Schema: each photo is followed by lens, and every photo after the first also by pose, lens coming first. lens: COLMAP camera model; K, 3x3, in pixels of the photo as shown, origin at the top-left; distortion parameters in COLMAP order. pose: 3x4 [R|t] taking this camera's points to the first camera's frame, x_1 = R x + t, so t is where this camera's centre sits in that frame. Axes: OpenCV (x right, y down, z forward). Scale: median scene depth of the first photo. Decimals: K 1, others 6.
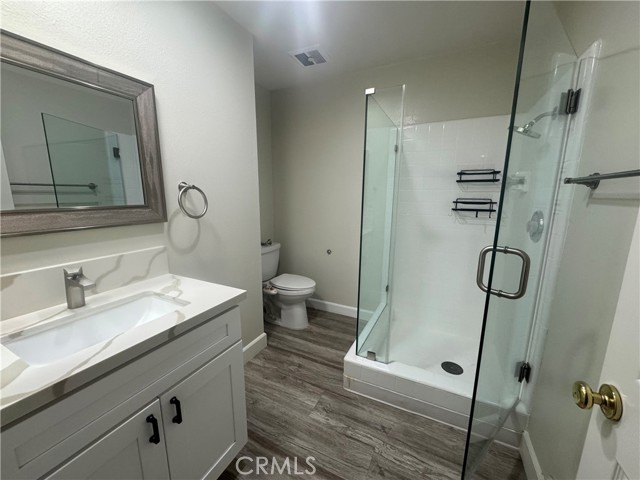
lens RADIAL K [[254.5, 0, 323.5], [0, 254.5, 241.0], [0, 0, 1]] dist [-0.002756, 0.000489]
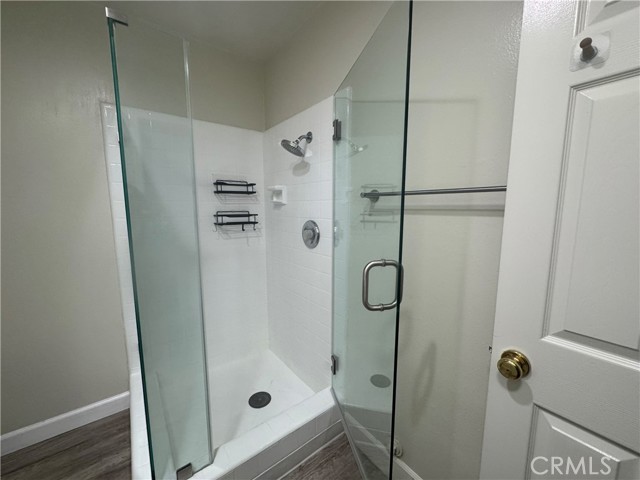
lens RADIAL K [[254.5, 0, 315.0], [0, 254.5, 239.9], [0, 0, 1]] dist [-0.002756, 0.000489]
pose [[0.456210, -0.129401, 0.880413, -0.111082], [0.169879, 0.983840, 0.056575, -0.065277], [-0.873507, 0.123753, 0.470820, 0.315652]]
